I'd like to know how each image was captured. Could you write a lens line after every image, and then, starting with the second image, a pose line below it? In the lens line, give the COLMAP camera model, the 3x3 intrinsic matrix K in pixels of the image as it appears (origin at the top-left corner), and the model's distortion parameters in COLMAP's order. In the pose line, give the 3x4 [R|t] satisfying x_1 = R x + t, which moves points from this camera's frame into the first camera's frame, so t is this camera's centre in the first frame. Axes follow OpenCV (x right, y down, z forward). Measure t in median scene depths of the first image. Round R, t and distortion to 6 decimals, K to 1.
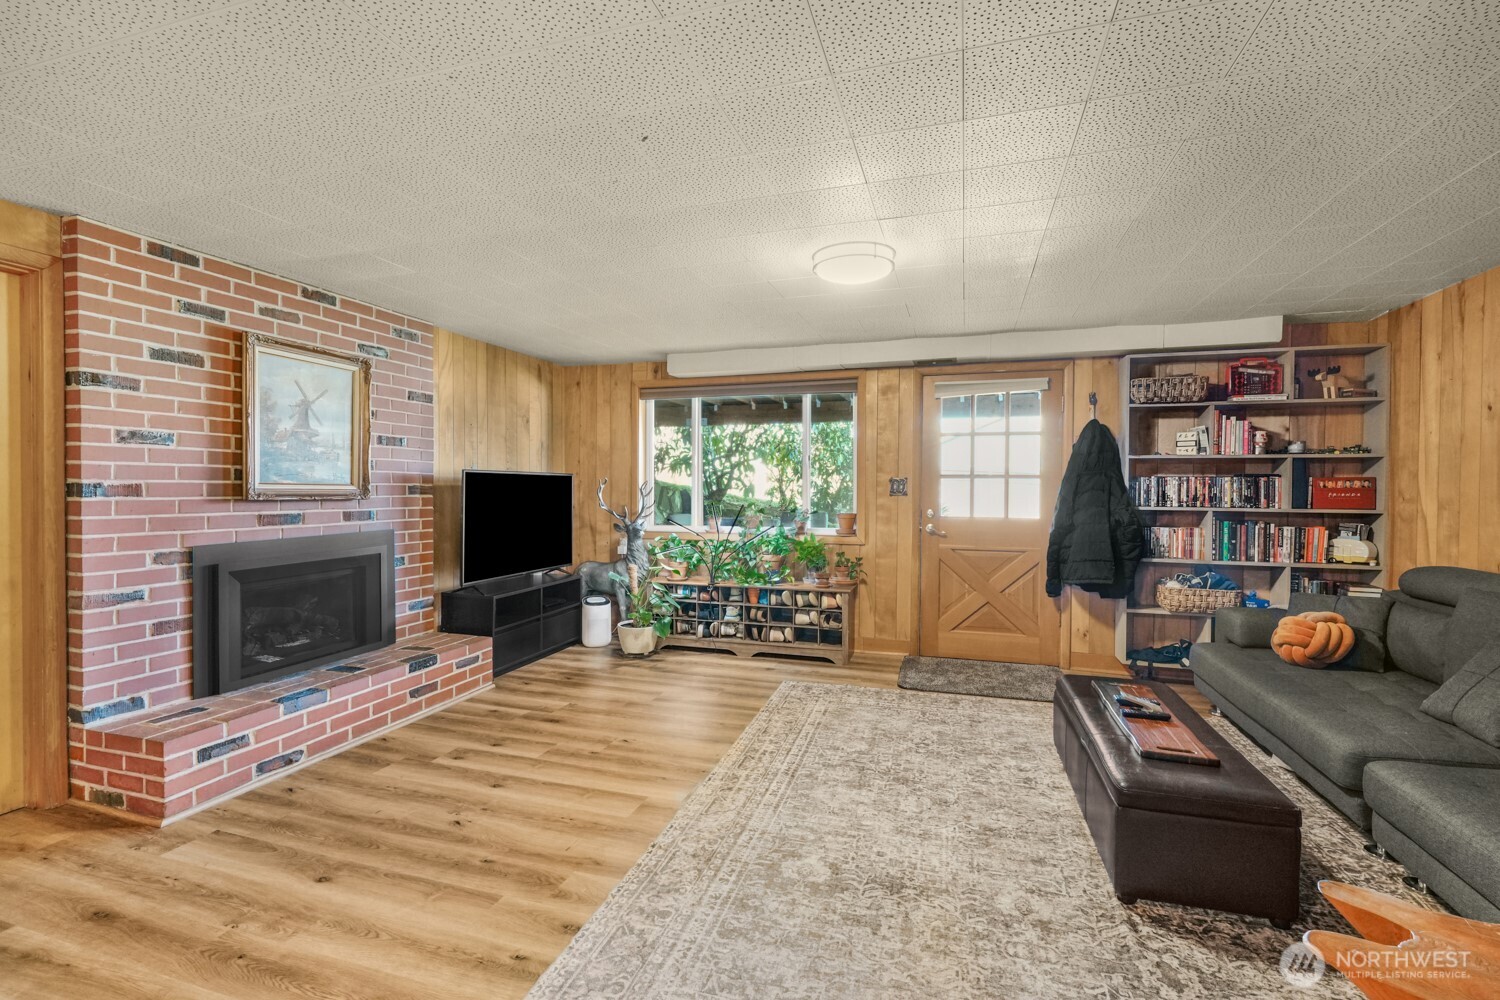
lens RADIAL K [[665.6, 0, 776.6], [0, 665.6, 492.2], [0, 0, 1]] dist [-0.001856, 0.001290]
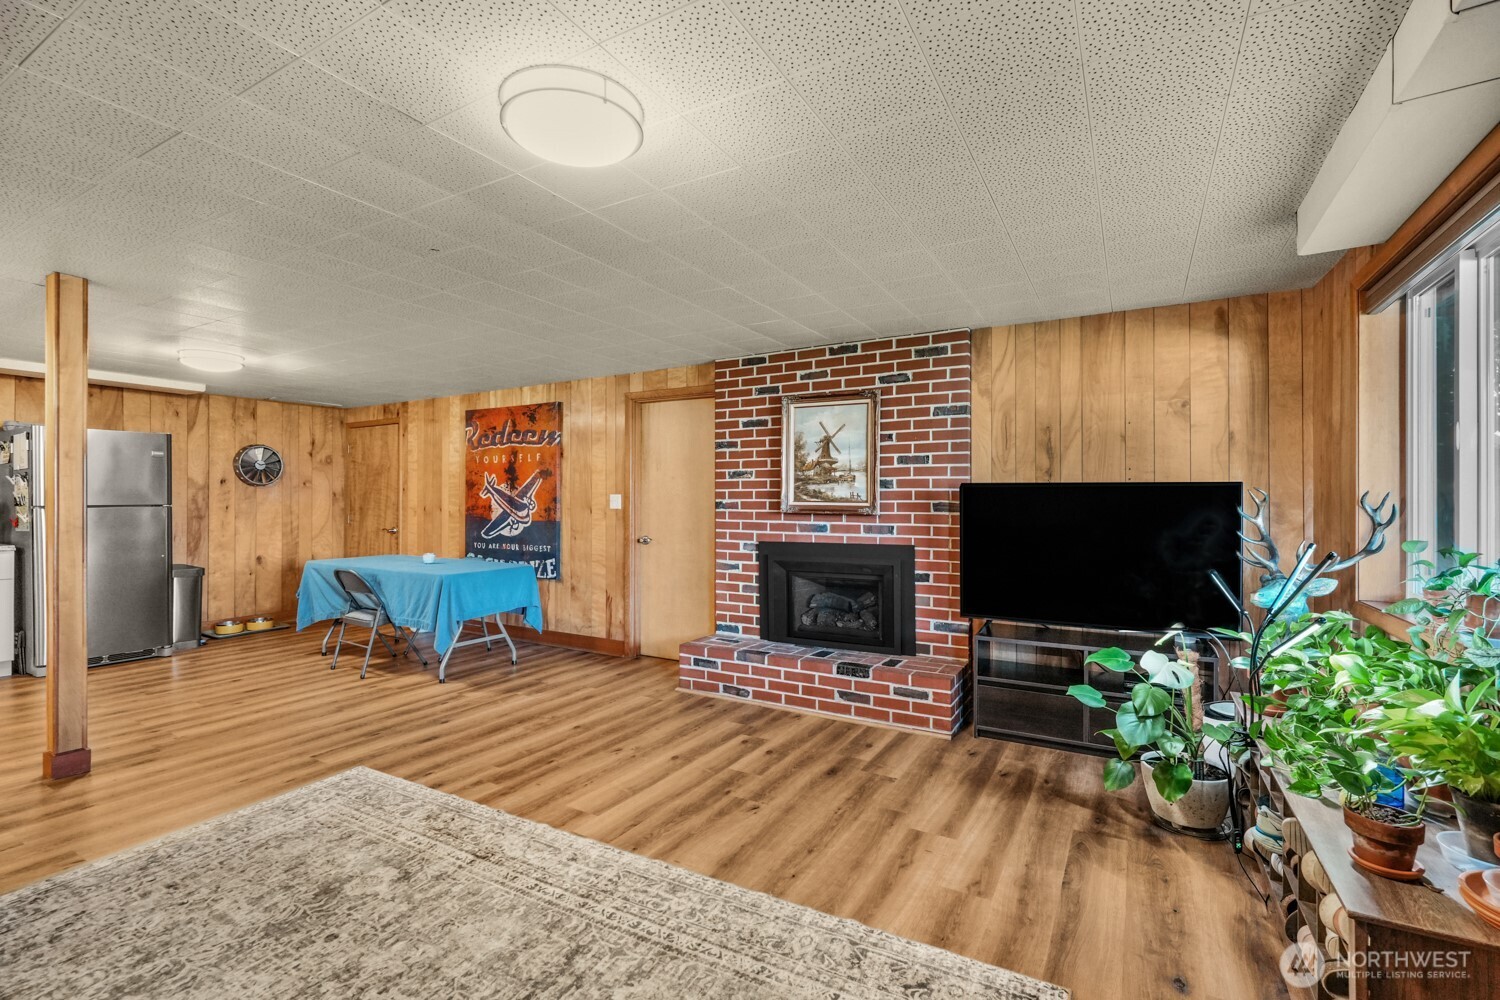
lens RADIAL K [[665.6, 0, 731.6], [0, 665.6, 495.1], [0, 0, 1]] dist [-0.001856, 0.001290]
pose [[-0.256385, -0.015082, -0.966457, 0.528192], [-0.009870, 0.999867, -0.012985, -0.005585], [0.966524, 0.006210, -0.256499, 1.060022]]
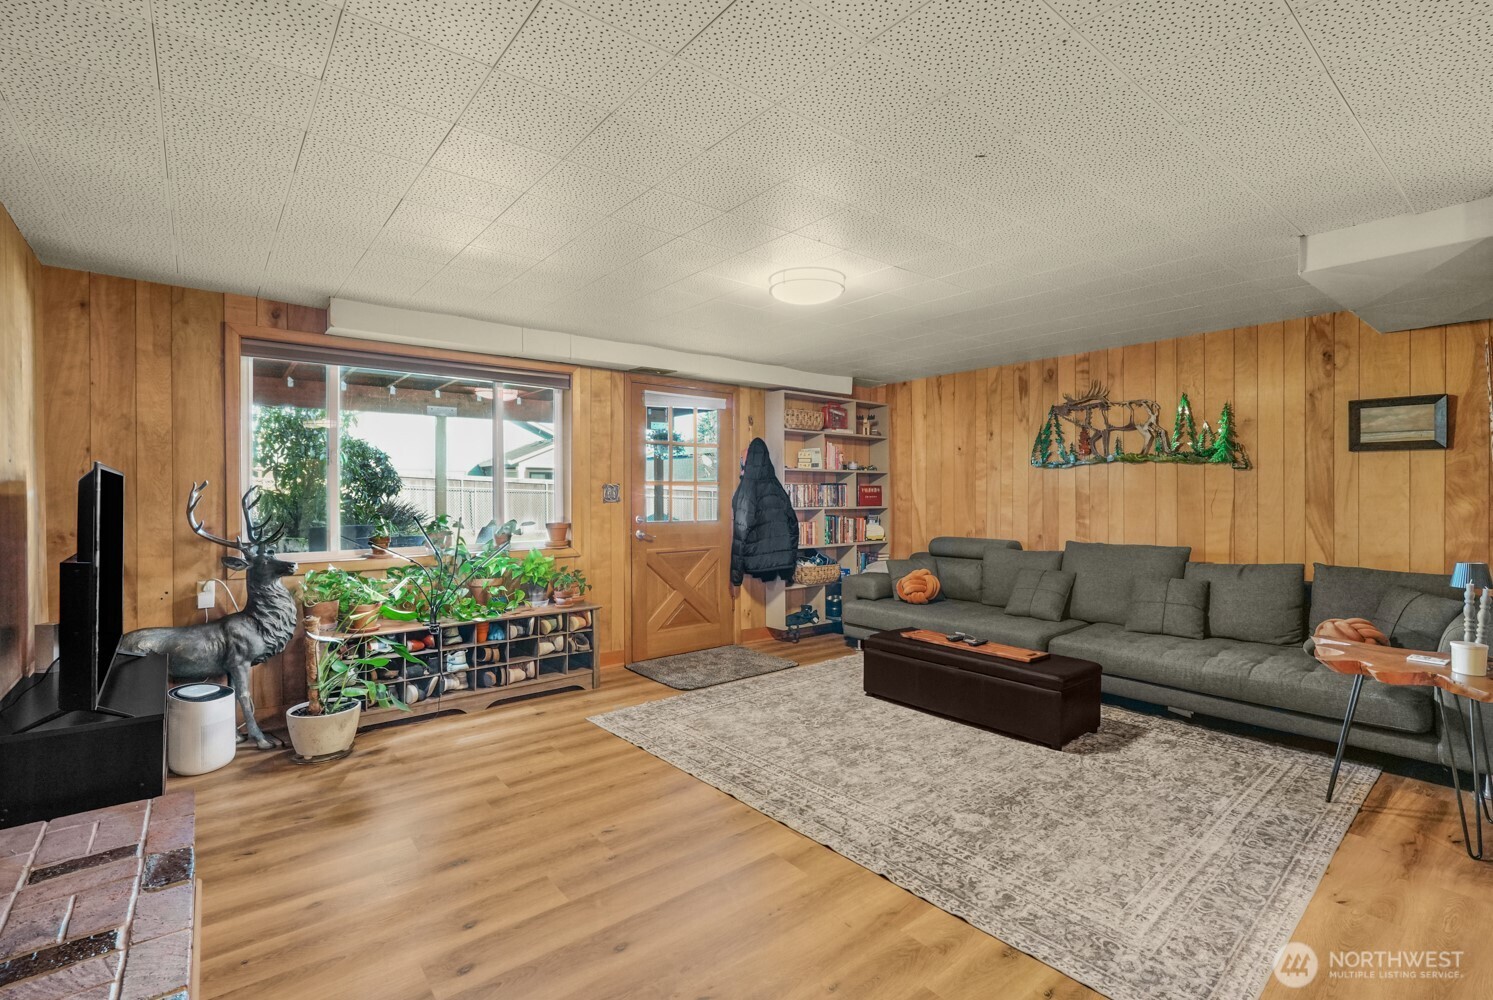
lens RADIAL K [[662.5, 0, 747.3], [0, 662.5, 499.0], [0, 0, 1]] dist [-0.001856, 0.001290]
pose [[0.566421, -0.013866, 0.824000, -0.676364], [0.009222, 0.999902, 0.010486, -0.011267], [-0.824065, 0.001660, 0.566493, 0.393683]]
